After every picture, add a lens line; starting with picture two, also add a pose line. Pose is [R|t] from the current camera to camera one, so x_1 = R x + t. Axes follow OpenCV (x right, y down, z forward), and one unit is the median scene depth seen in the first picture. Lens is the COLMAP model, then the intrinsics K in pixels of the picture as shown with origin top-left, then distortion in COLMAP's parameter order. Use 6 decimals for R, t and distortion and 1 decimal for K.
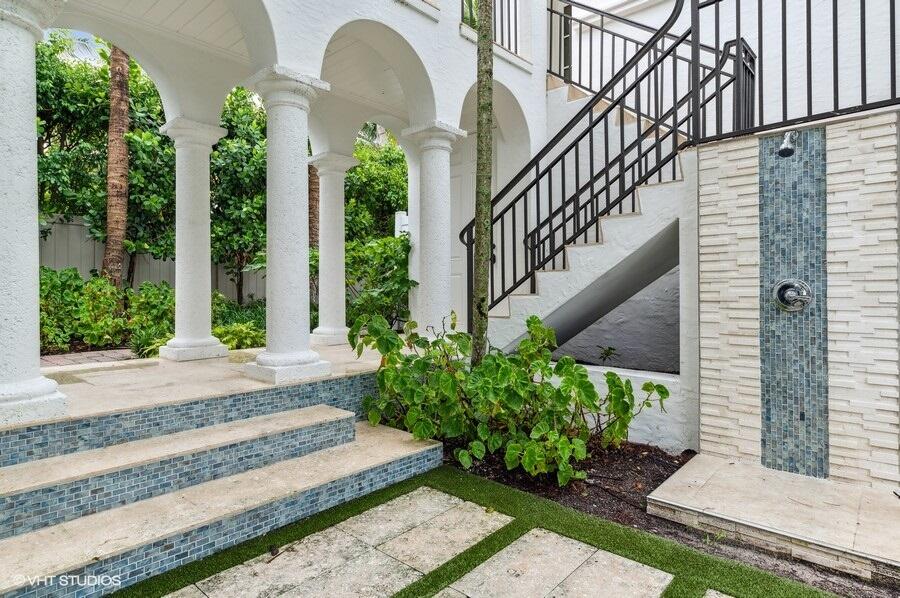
lens RADIAL K [[501.7, 0, 448.1], [0, 501.7, 290.0], [0, 0, 1]] dist [-0.012929, -0.000846]
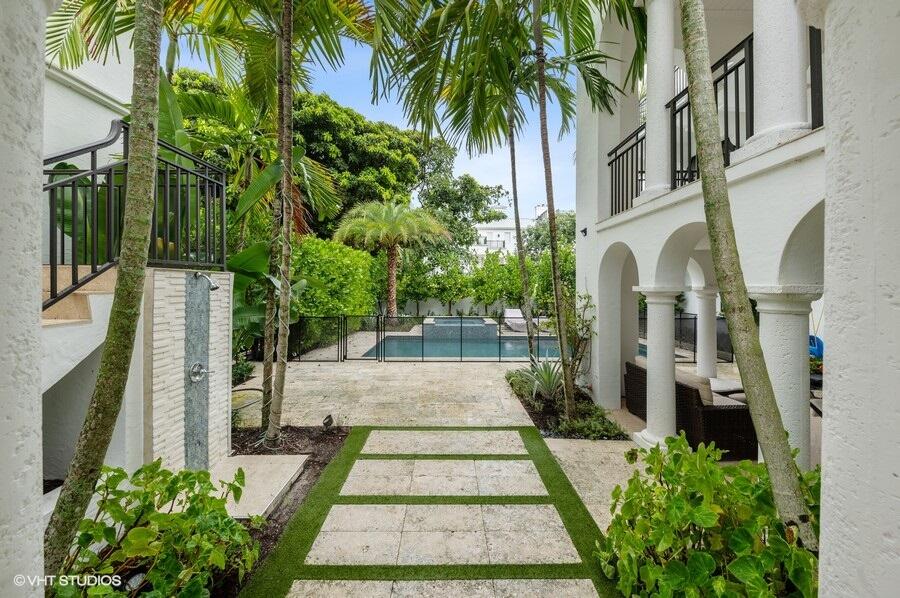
lens RADIAL K [[339.8, 0, 450.9], [0, 339.8, 287.1], [0, 0, 1]] dist [-0.000793, -0.000062]
pose [[-0.678890, 0.001913, 0.734238, -0.702538], [0.001979, 0.999998, -0.000776, -0.269051], [-0.734238, 0.000926, -0.678892, 1.155829]]
